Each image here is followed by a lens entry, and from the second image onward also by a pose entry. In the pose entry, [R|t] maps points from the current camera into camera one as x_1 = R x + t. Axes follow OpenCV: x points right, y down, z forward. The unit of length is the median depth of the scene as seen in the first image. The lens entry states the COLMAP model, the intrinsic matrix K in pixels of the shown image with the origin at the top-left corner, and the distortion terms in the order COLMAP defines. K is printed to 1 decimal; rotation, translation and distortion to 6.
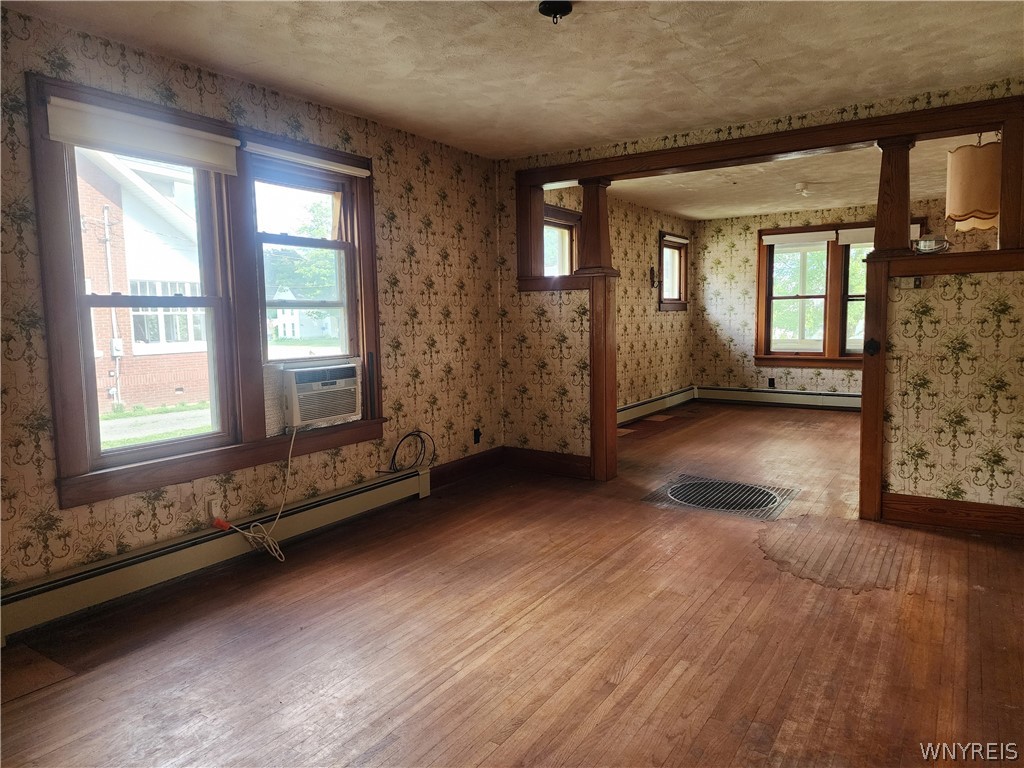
lens RADIAL K [[684.2, 0, 508.4], [0, 684.2, 383.8], [0, 0, 1]] dist [0.085309, -0.074618]
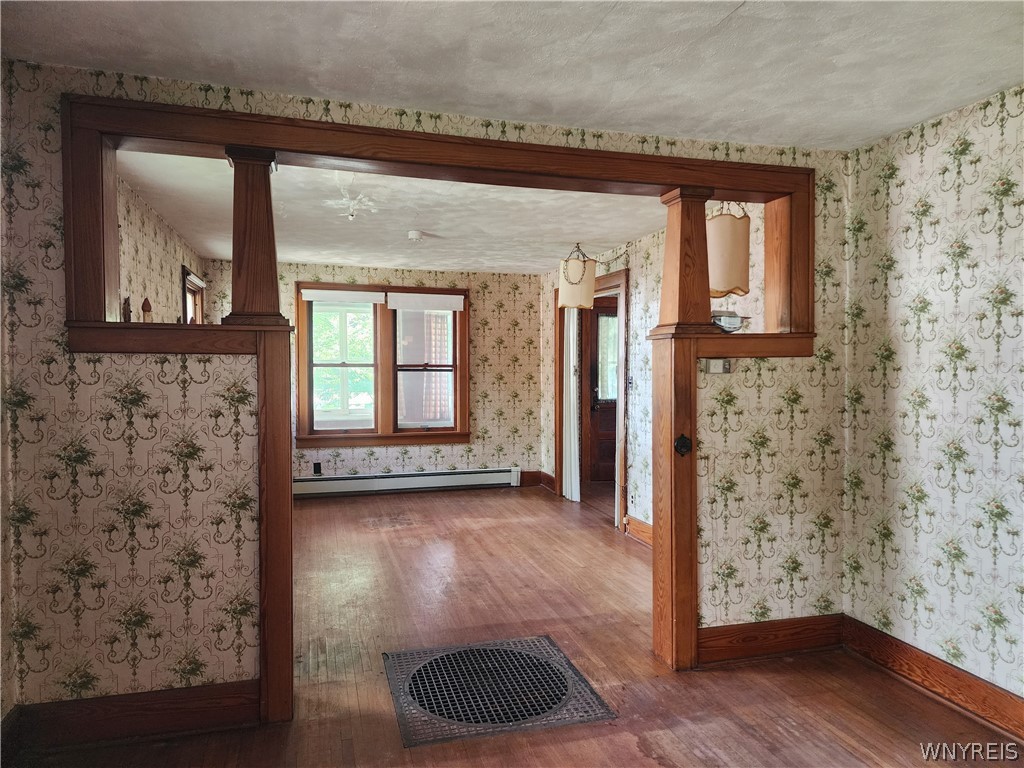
lens RADIAL K [[684.2, 0, 512.7], [0, 684.2, 384.8], [0, 0, 1]] dist [0.085309, -0.074618]
pose [[0.650892, -0.003513, 0.759162, -0.152952], [0.065599, 0.996509, -0.051632, -0.074195], [-0.756331, 0.083408, 0.648850, 0.506805]]
